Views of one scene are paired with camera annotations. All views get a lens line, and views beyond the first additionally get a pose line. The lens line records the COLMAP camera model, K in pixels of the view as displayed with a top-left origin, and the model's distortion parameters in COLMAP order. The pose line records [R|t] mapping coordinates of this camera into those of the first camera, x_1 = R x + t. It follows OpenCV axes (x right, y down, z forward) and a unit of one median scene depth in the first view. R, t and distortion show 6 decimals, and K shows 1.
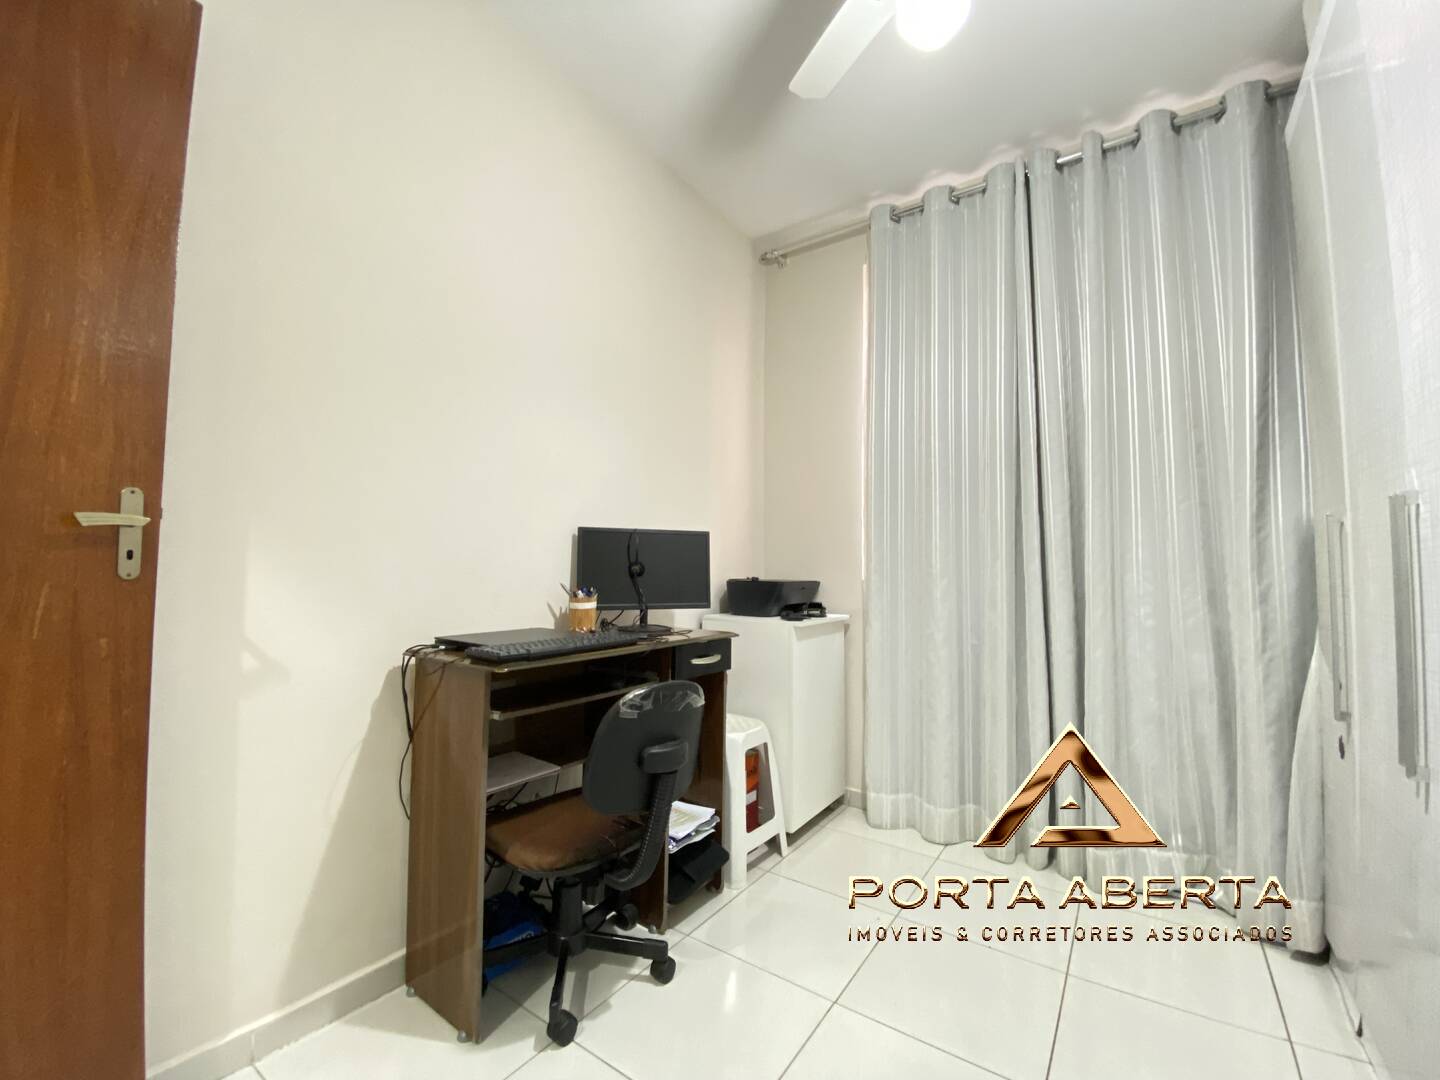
lens RADIAL K [[593.2, 0, 720.0], [0, 593.2, 540.0], [0, 0, 1]] dist [0.021593, -0.021020]
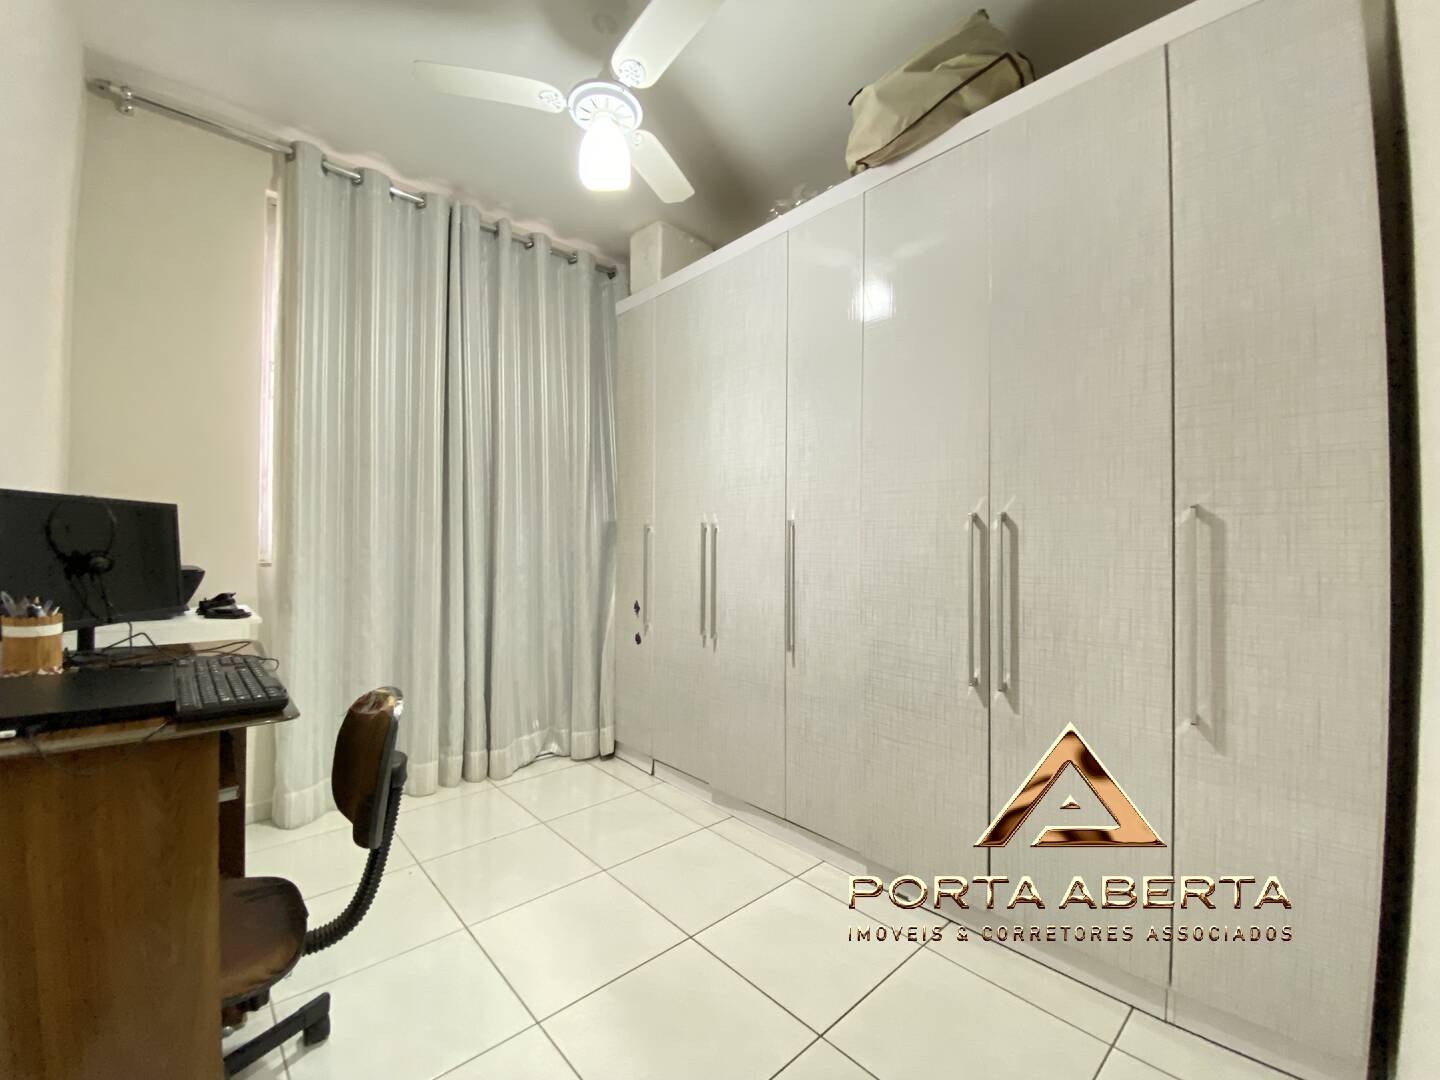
lens RADIAL K [[593.2, 0, 720.0], [0, 593.2, 540.0], [0, 0, 1]] dist [0.021593, -0.021020]
pose [[0.208659, -0.001806, 0.977987, -0.652256], [-0.059742, 0.998107, 0.014589, -0.024851], [-0.976162, -0.061471, 0.208156, 0.242098]]
